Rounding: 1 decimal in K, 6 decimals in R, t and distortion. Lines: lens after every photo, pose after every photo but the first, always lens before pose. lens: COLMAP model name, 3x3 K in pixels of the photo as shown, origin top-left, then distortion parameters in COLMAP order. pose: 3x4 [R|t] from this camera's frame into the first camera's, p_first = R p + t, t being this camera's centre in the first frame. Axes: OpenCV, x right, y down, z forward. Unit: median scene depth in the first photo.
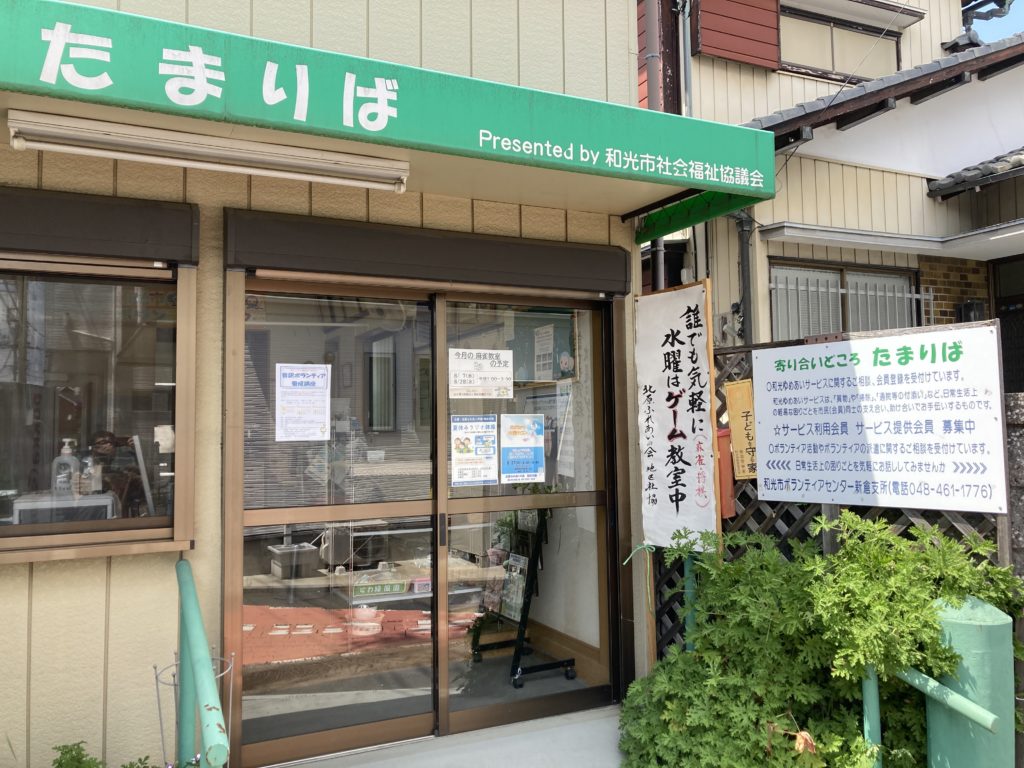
lens RADIAL K [[845.4, 0, 512.0], [0, 845.4, 384.0], [0, 0, 1]] dist [0.002800, -0.000189]
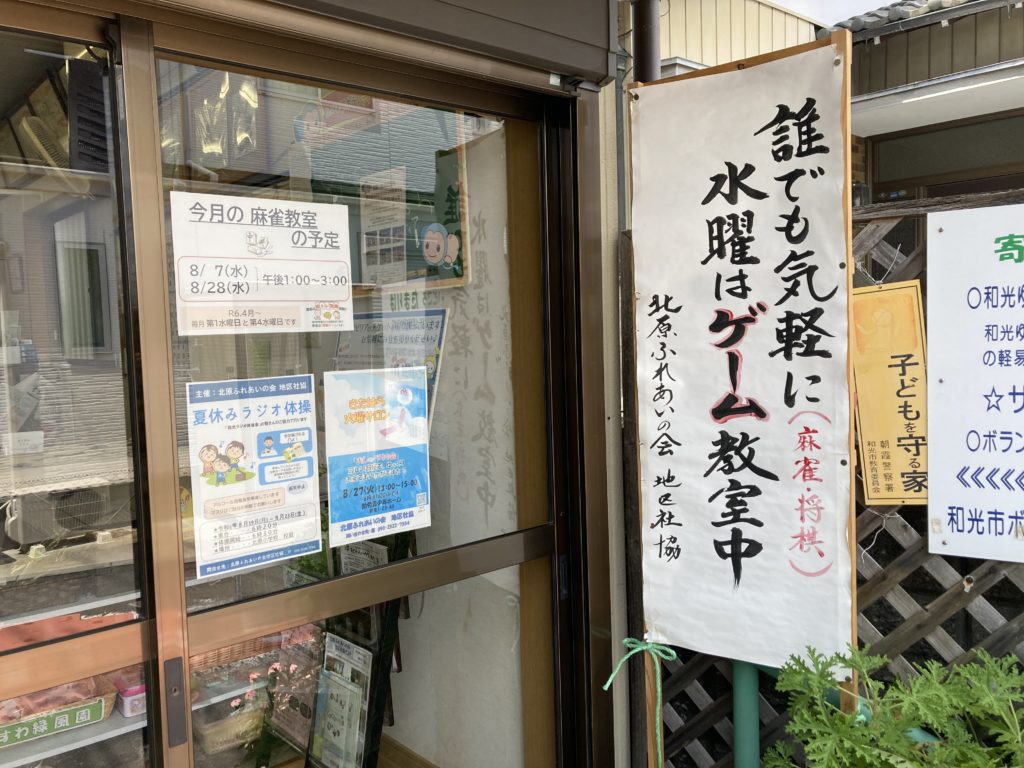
lens RADIAL K [[845.4, 0, 512.0], [0, 845.4, 384.0], [0, 0, 1]] dist [0.002800, -0.000189]
pose [[0.958139, -0.035560, 0.284087, -0.041396], [0.002309, 0.993184, 0.116531, -0.003897], [-0.286294, -0.110996, 0.951691, 0.617019]]
